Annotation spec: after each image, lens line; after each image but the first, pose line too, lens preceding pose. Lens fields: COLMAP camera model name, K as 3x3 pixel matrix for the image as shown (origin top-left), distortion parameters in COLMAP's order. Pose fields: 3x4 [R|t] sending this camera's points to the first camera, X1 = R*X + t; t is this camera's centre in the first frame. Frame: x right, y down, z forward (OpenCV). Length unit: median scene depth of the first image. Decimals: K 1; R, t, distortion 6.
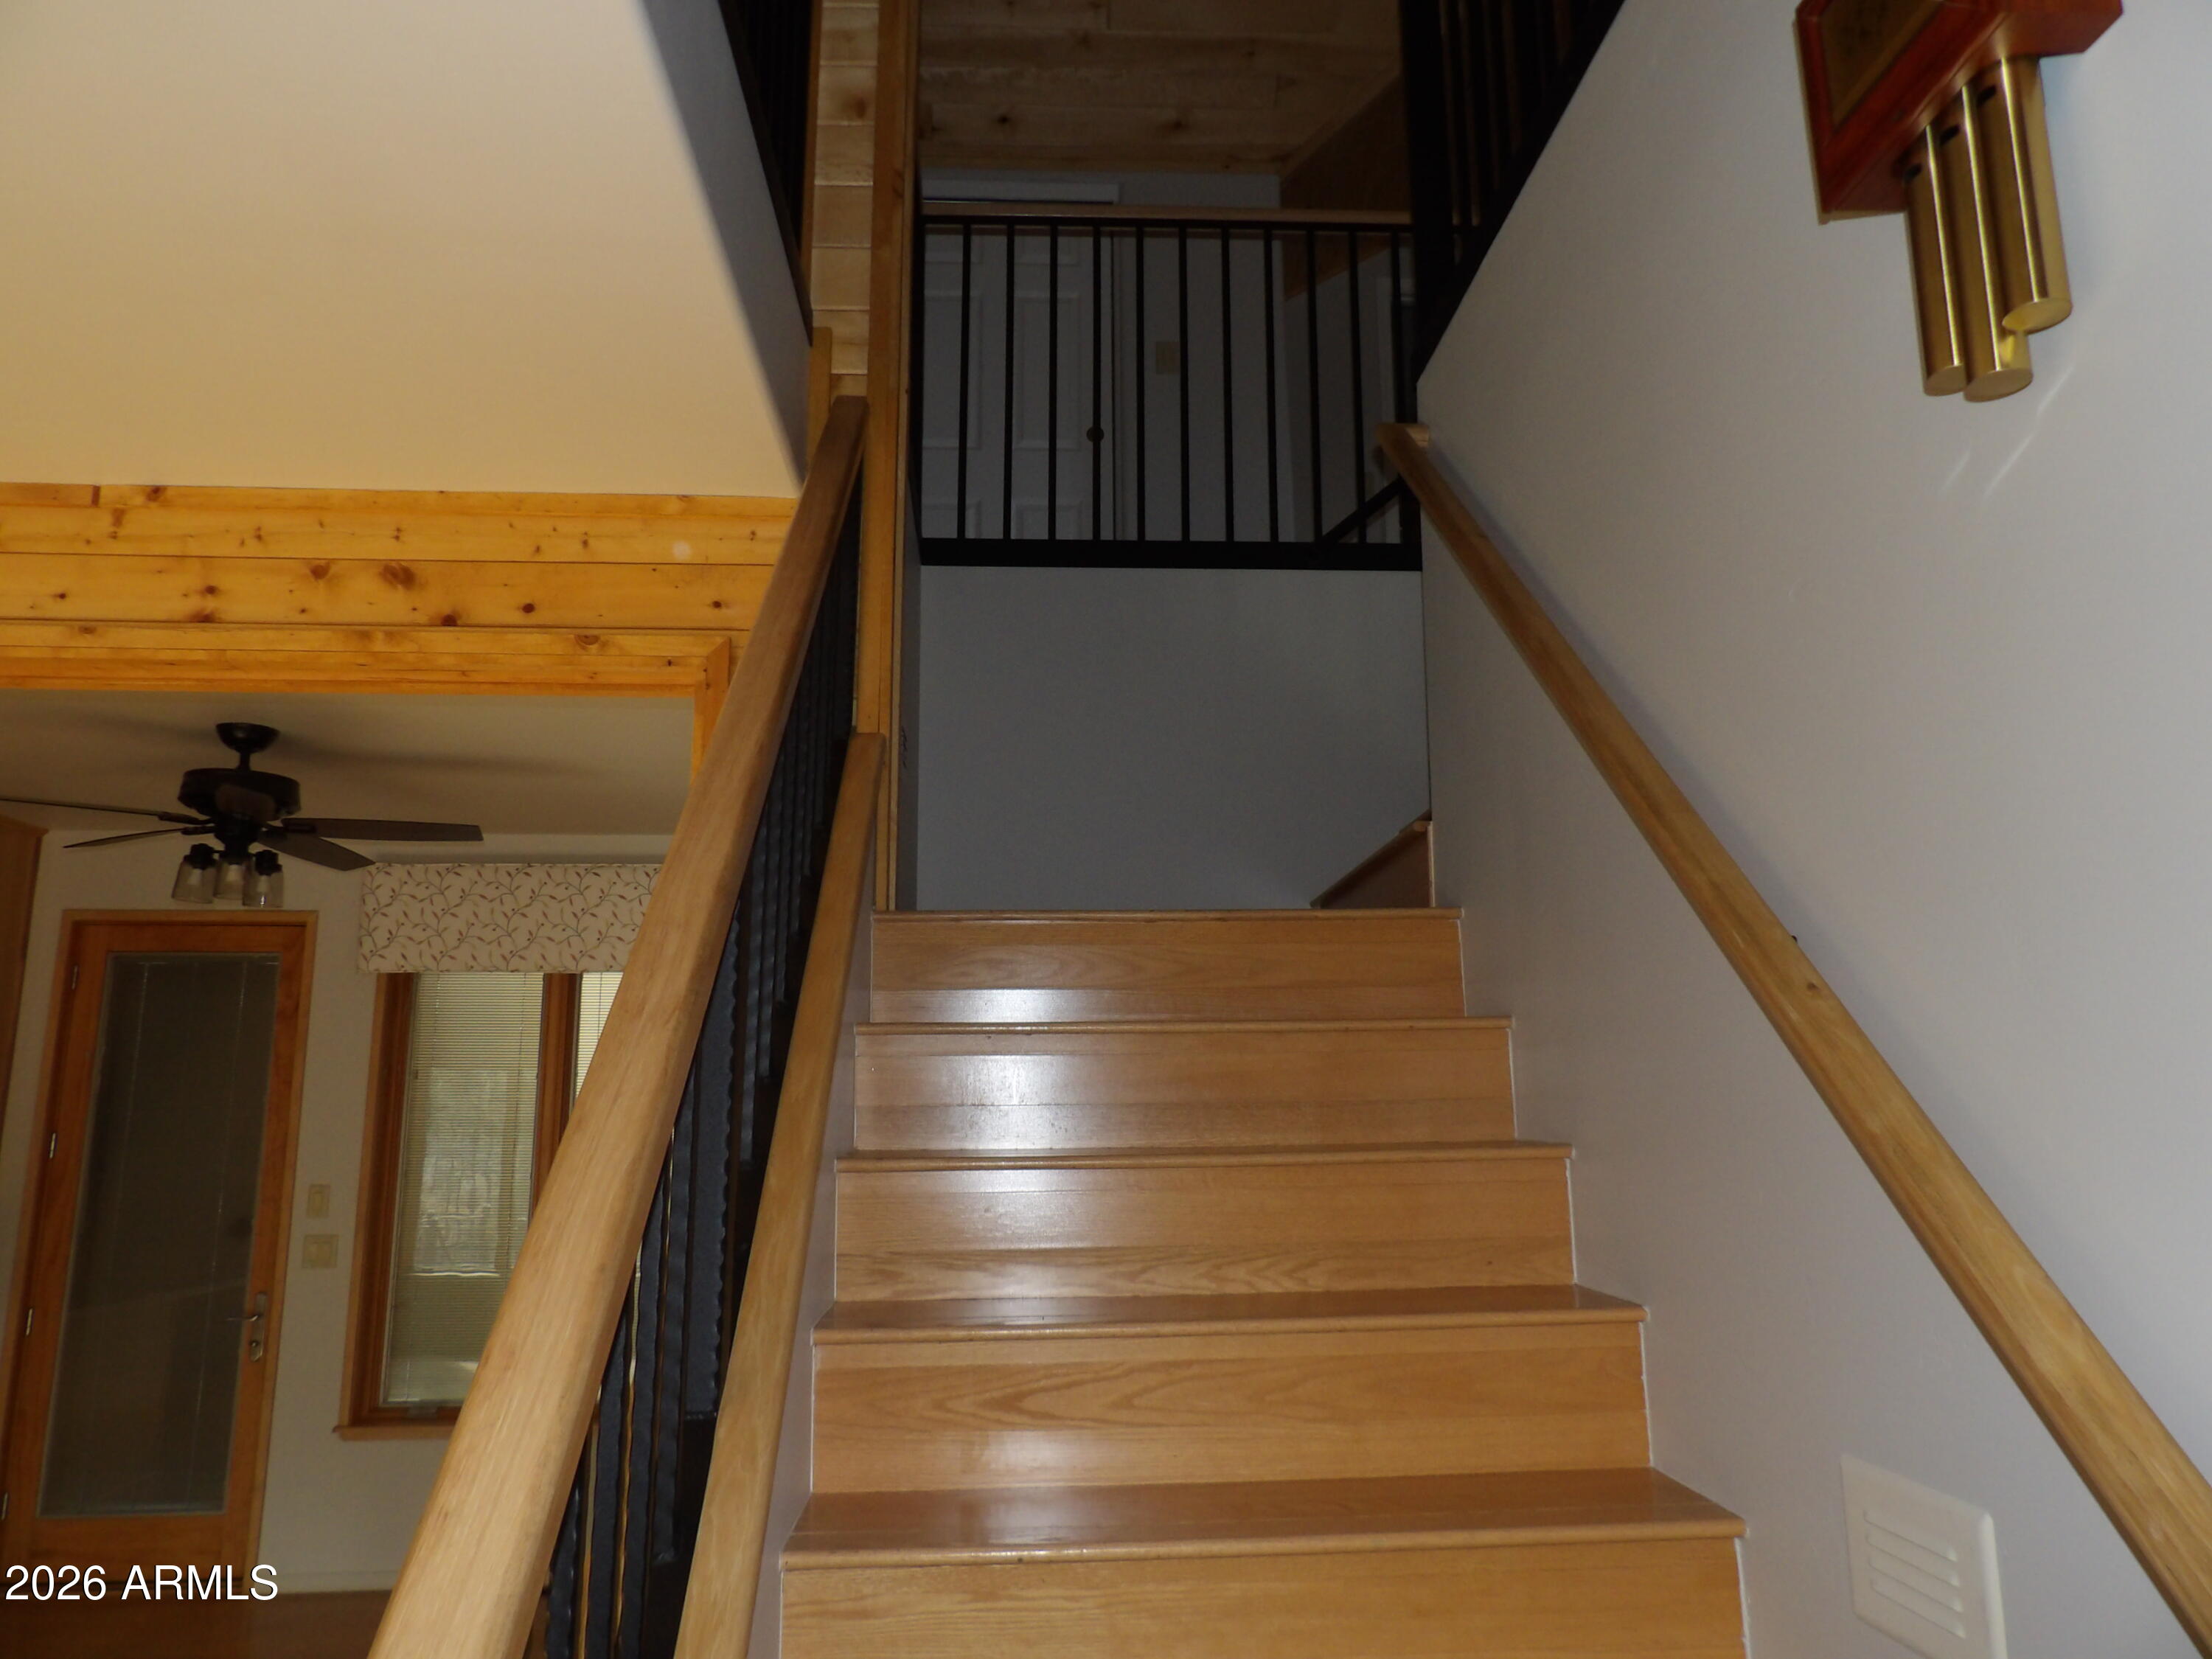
lens RADIAL K [[1574.8, 0, 1102.7], [0, 1574.8, 838.9], [0, 0, 1]] dist [-0.014780, 0.014931]
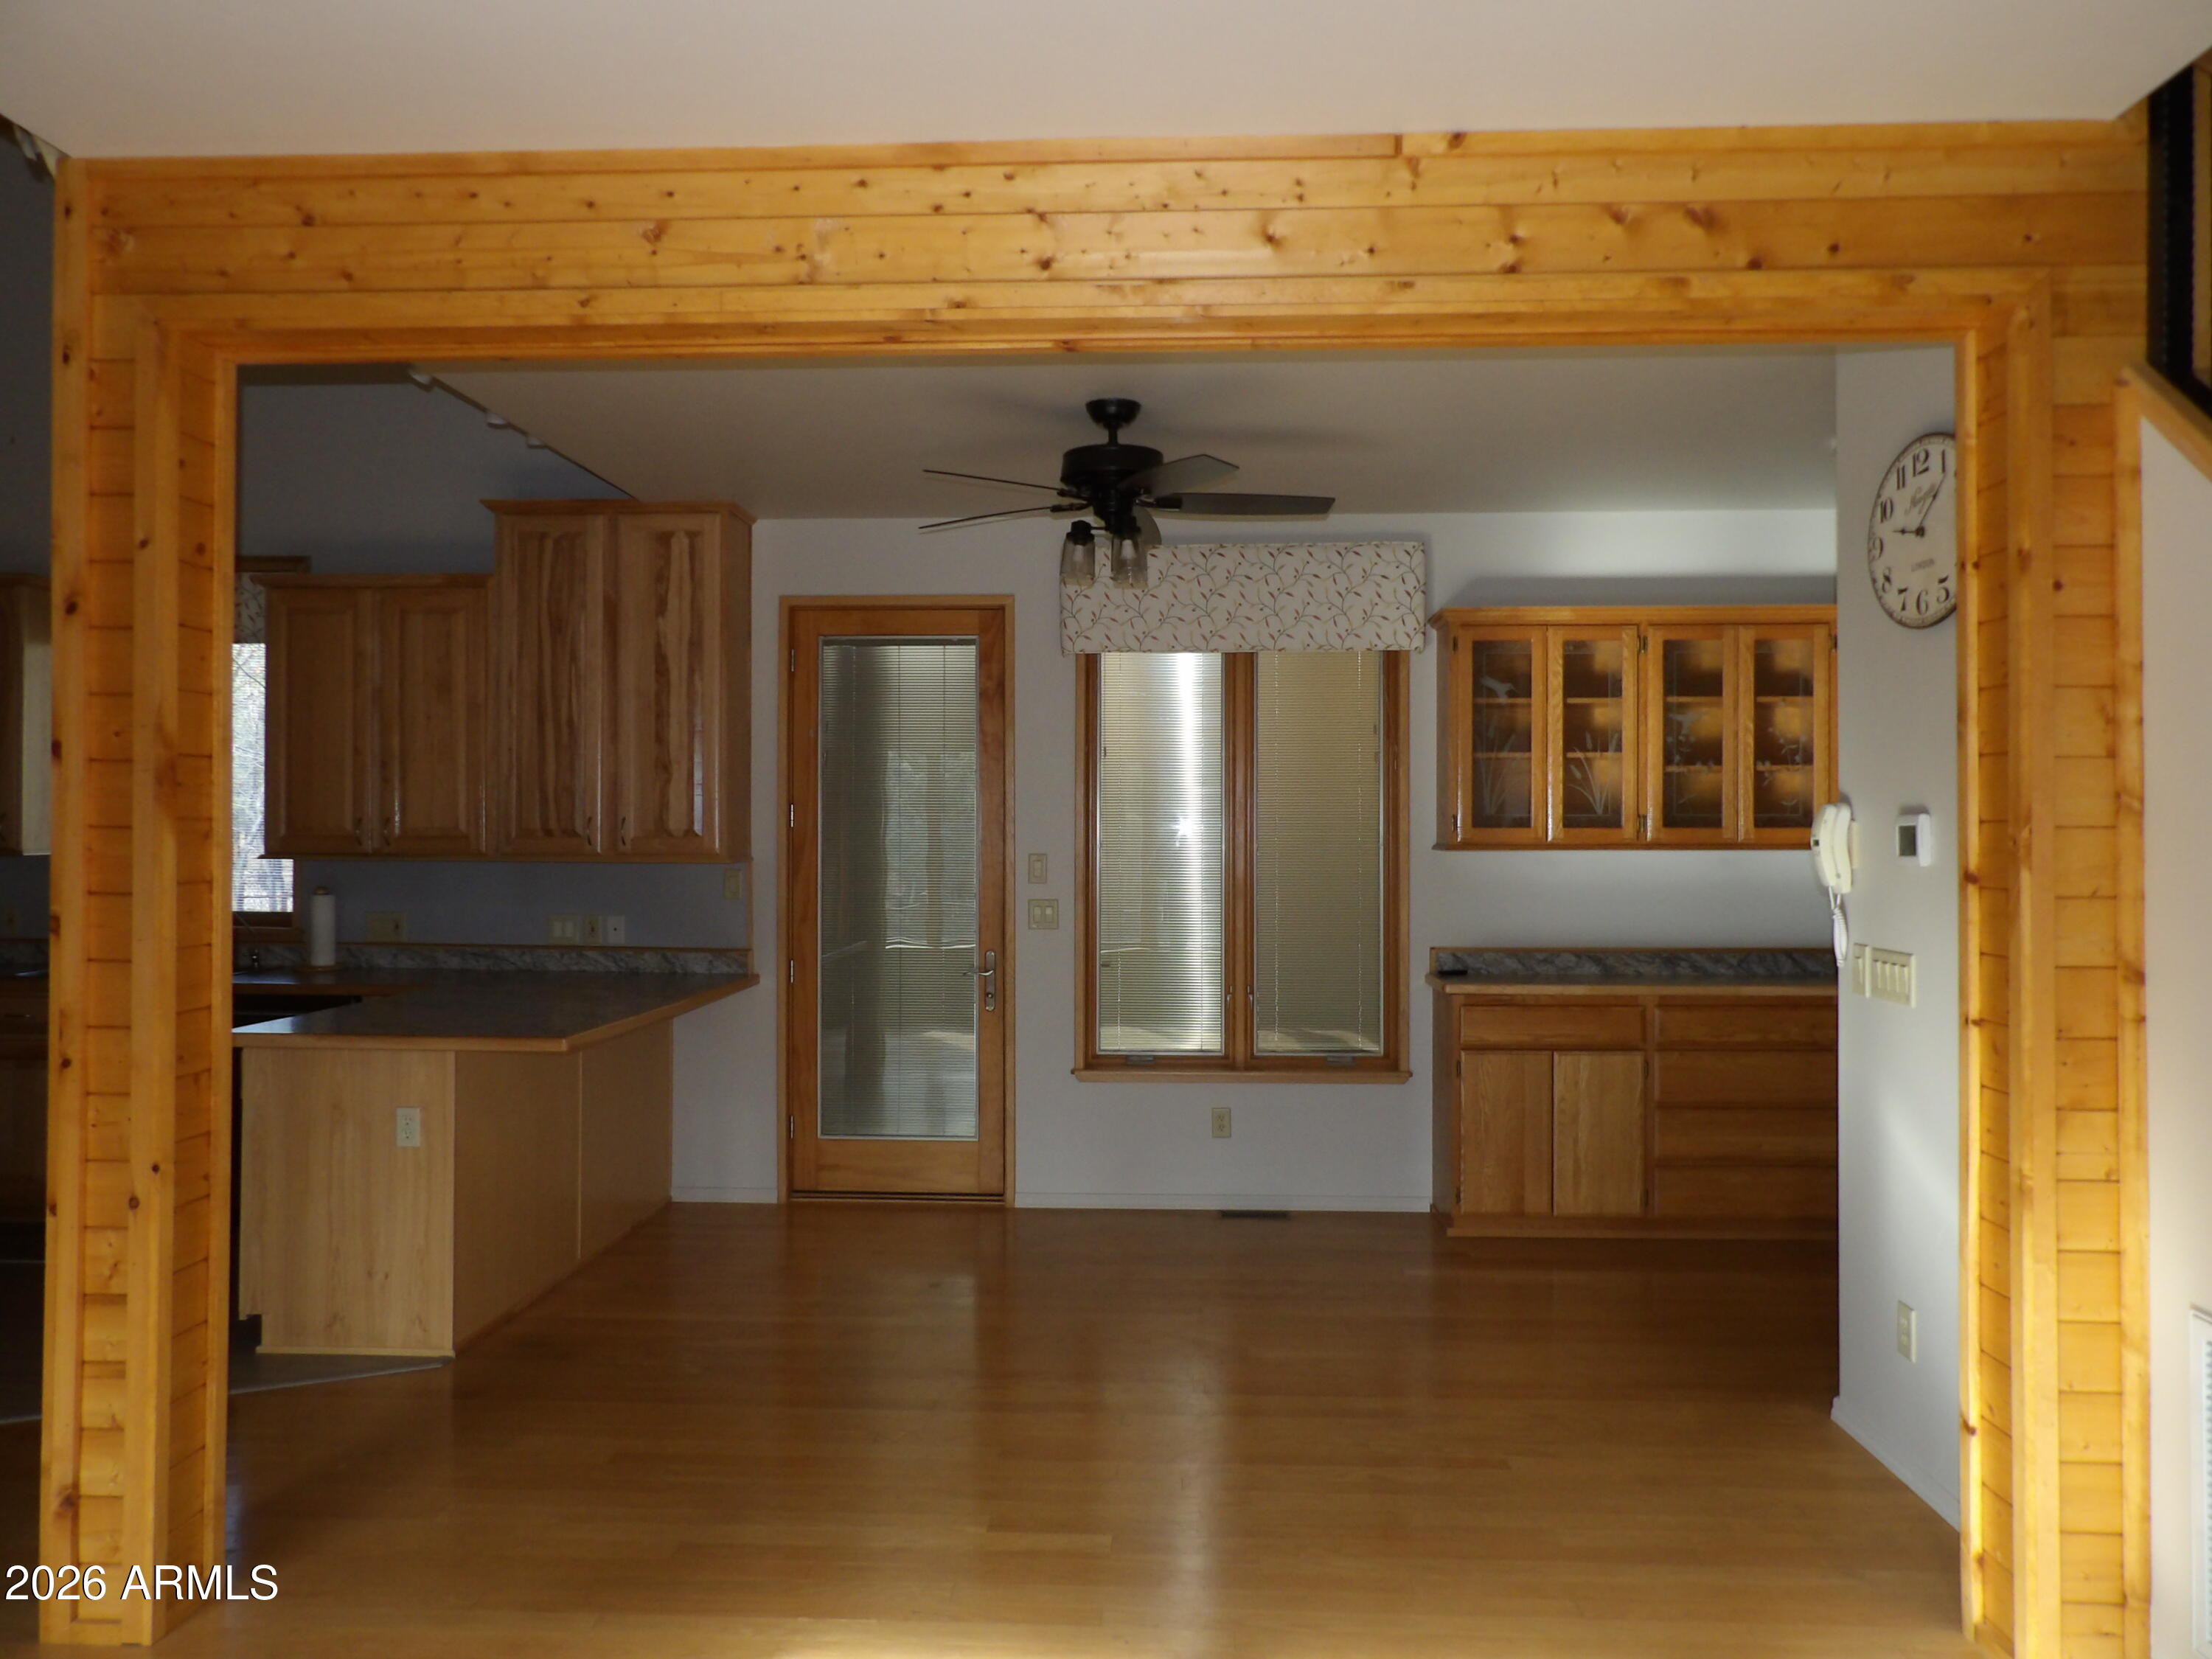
lens RADIAL K [[1574.8, 0, 1108.0], [0, 1574.8, 831.6], [0, 0, 1]] dist [-0.014780, 0.014931]
pose [[0.992610, 0.006511, -0.121175, -0.428705], [0.015912, 0.982955, 0.183154, 0.014867], [0.120302, -0.183729, 0.975588, -0.044911]]
